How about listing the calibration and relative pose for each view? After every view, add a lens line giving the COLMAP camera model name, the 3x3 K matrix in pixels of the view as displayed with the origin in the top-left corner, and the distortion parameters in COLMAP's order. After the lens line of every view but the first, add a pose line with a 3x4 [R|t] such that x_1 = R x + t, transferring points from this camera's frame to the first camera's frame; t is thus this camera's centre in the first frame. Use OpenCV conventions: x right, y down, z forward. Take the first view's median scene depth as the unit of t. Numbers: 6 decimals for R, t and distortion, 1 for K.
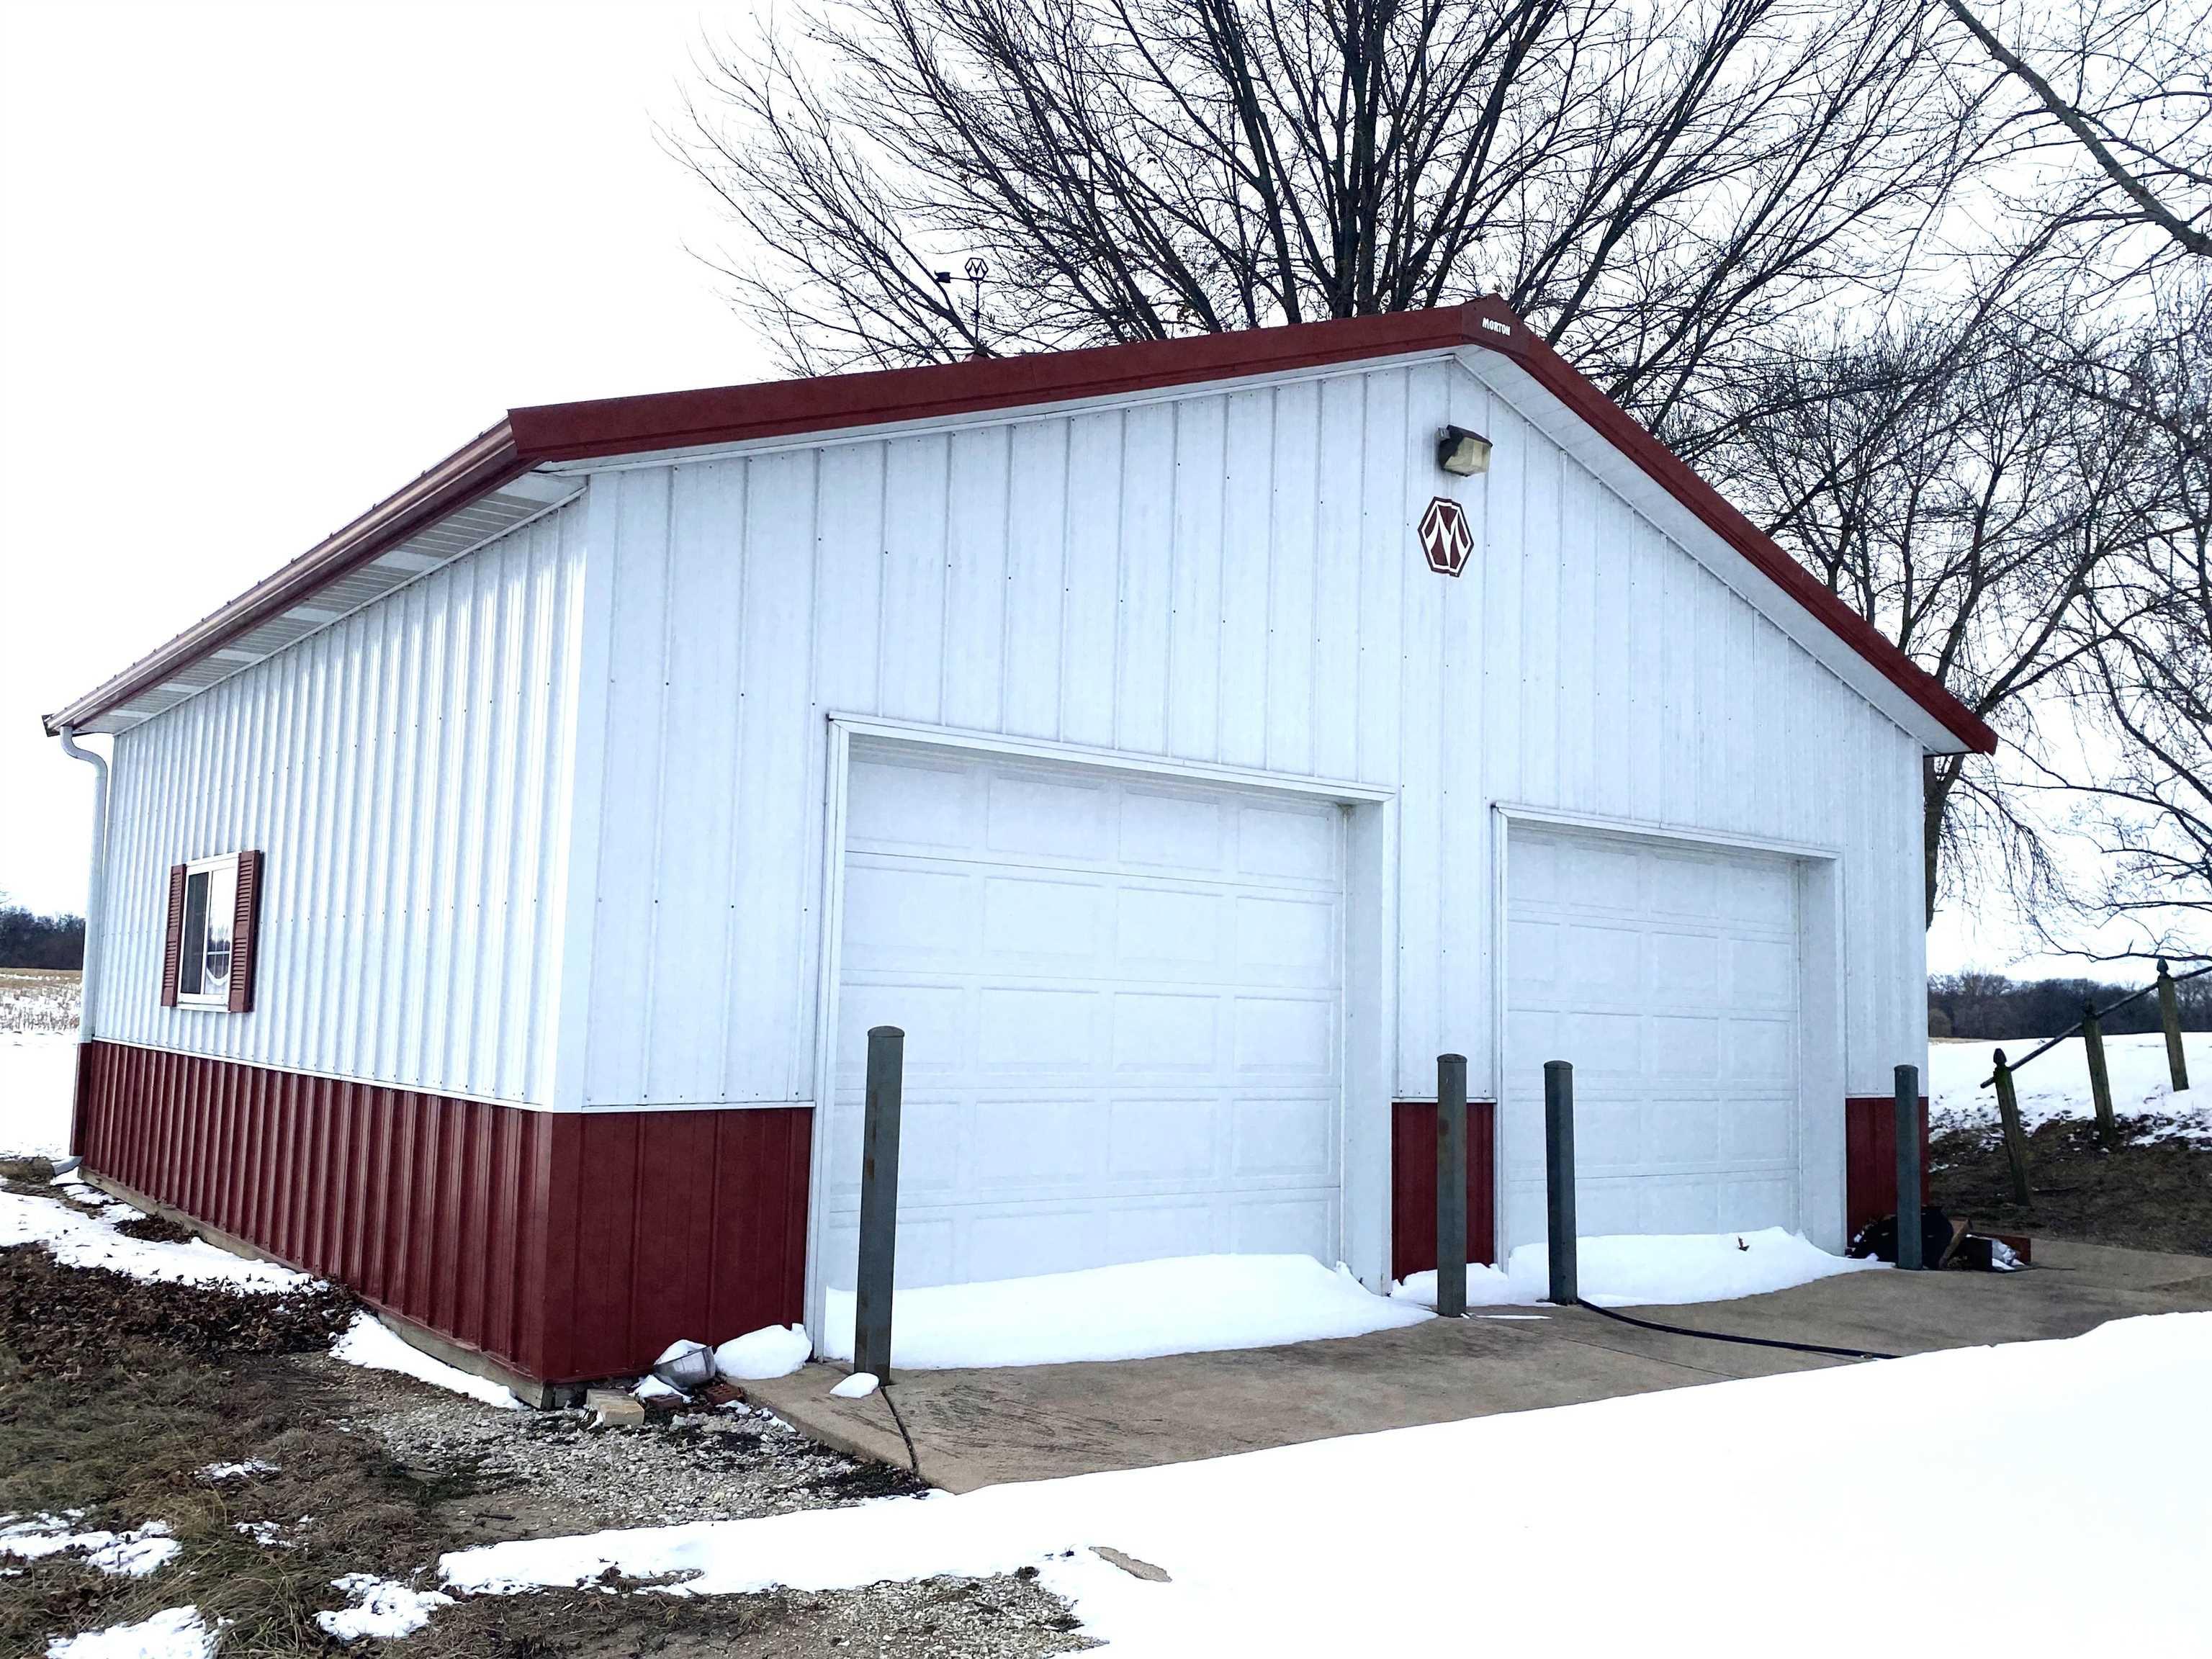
lens RADIAL K [[1881.1, 0, 1101.3], [0, 1881.1, 819.3], [0, 0, 1]] dist [0.066116, 0.002237]
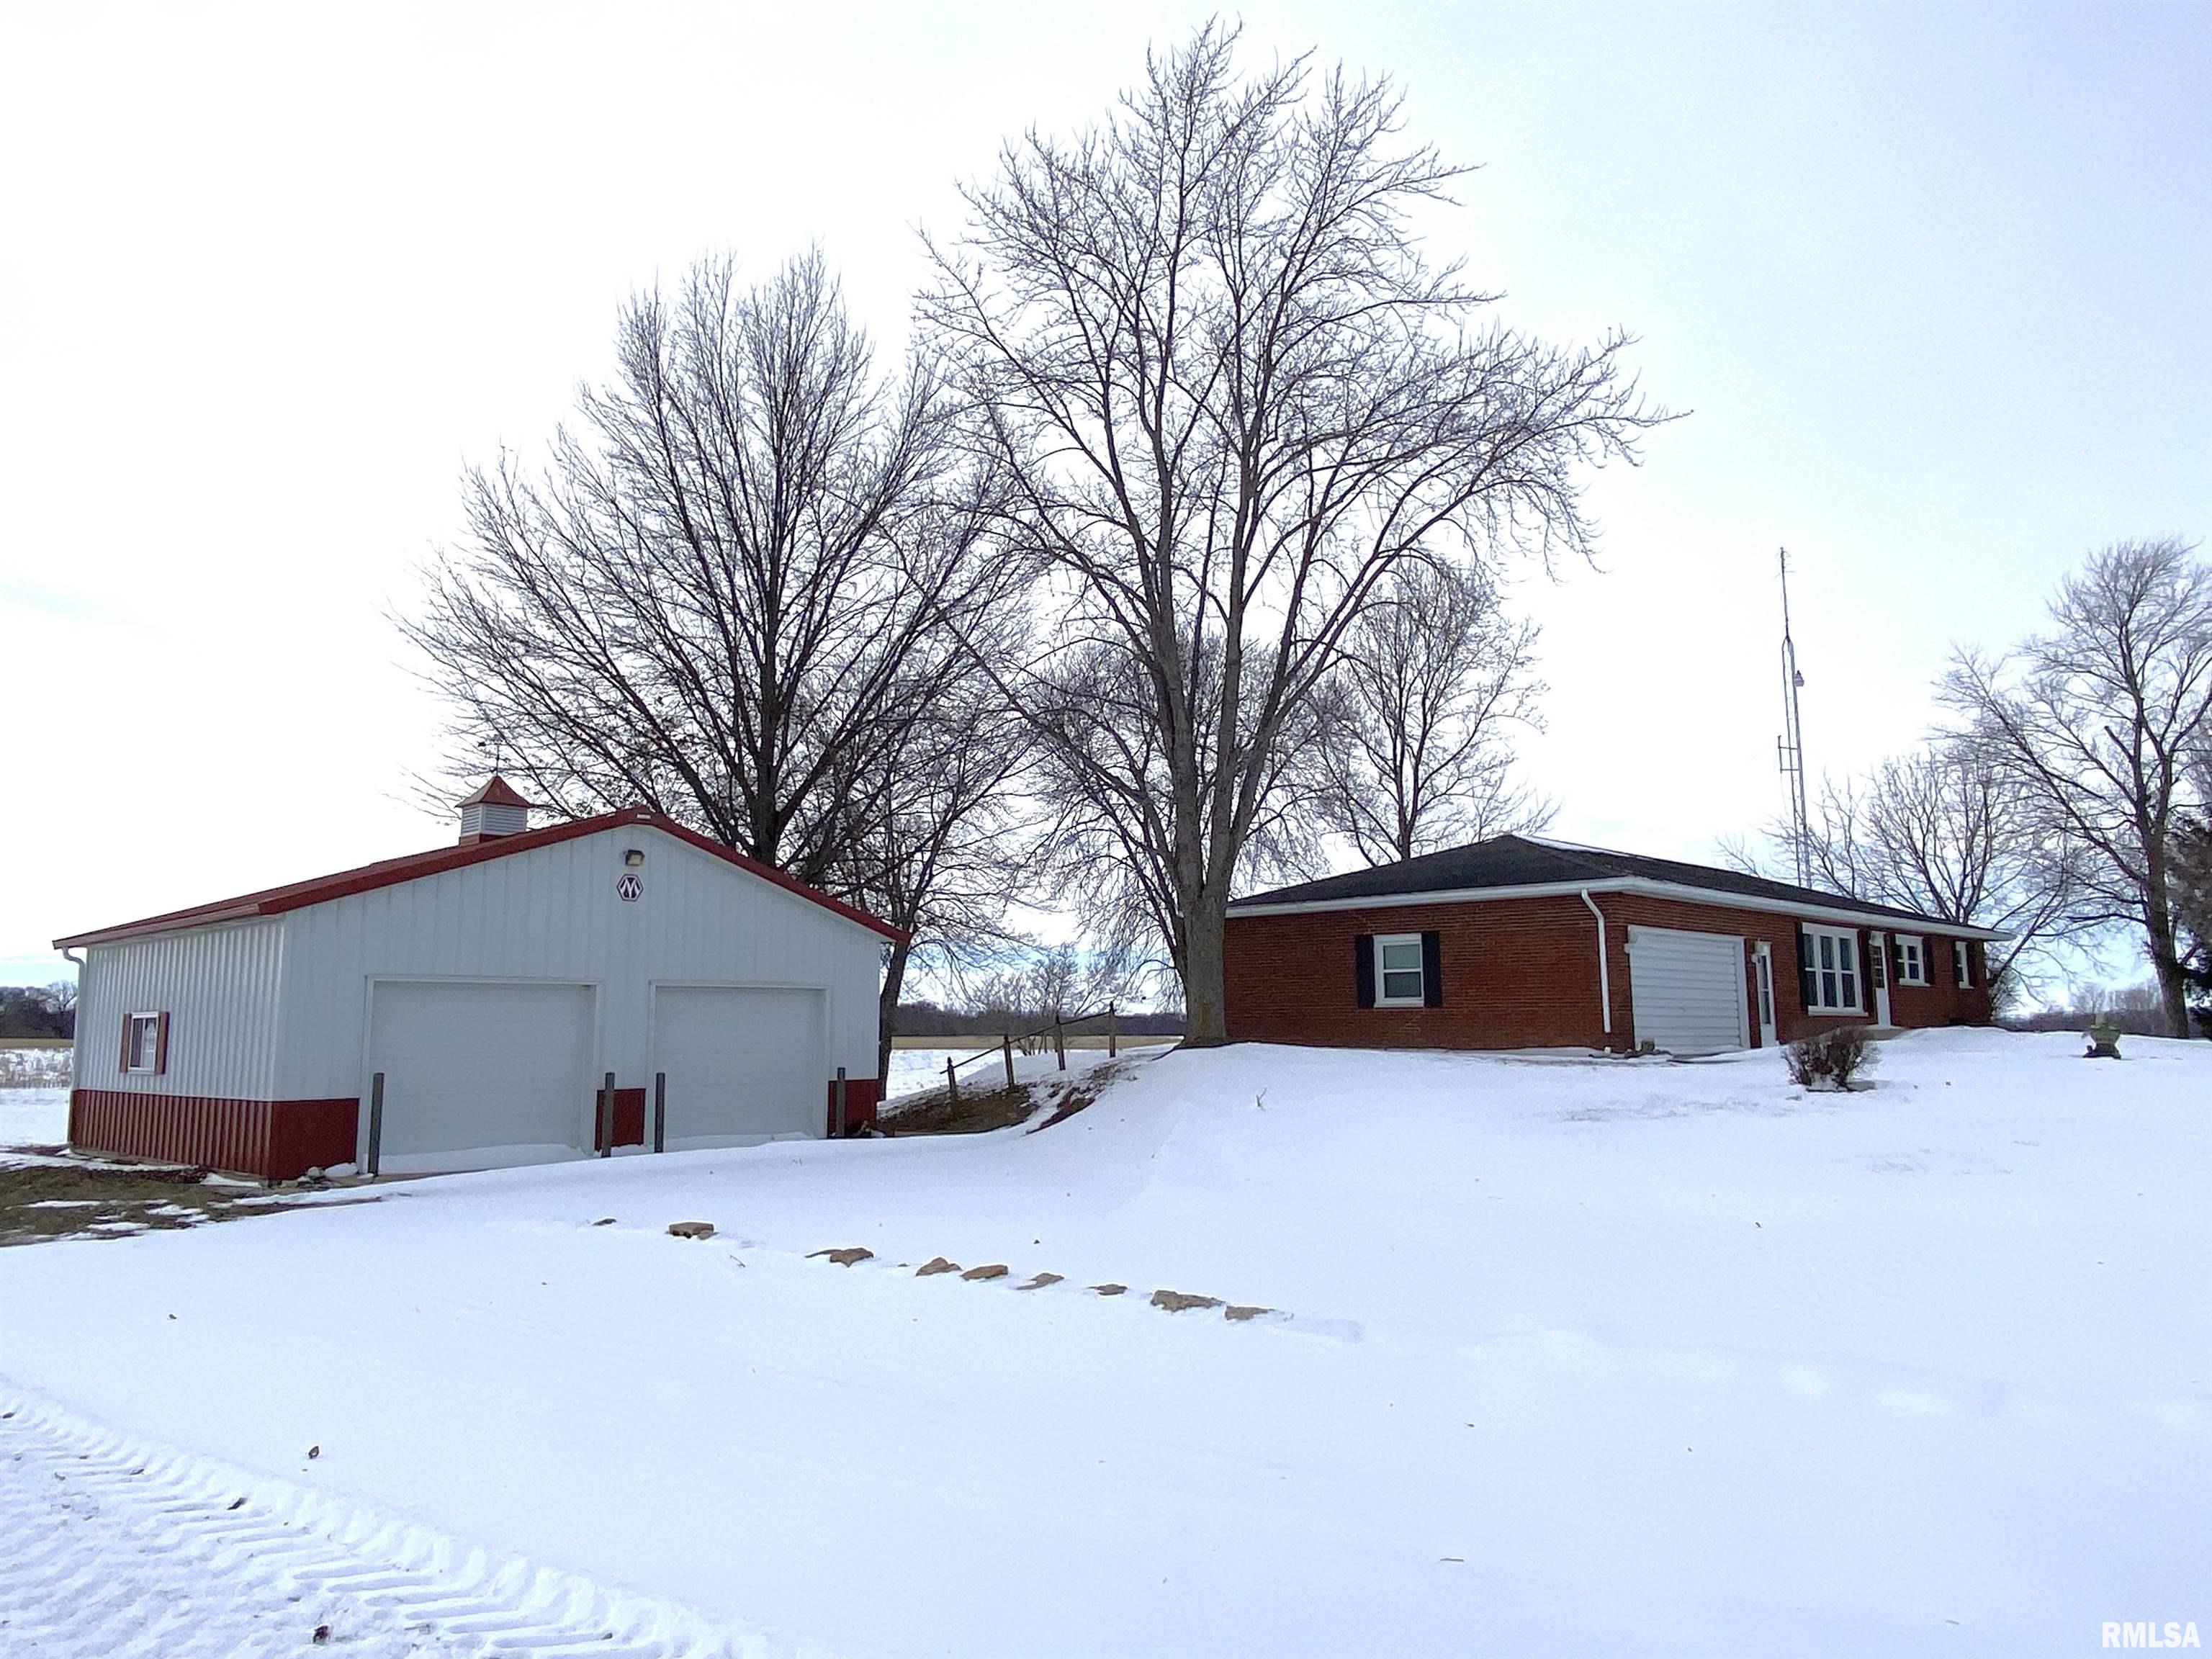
lens RADIAL K [[1480.9, 0, 1115.8], [0, 1480.9, 844.7], [0, 0, 1]] dist [0.009181, 0.000695]
pose [[0.984007, -0.013123, 0.177647, 0.504710], [0.017824, 0.999531, -0.024895, -0.145679], [-0.177237, 0.027663, 0.983779, -1.308298]]
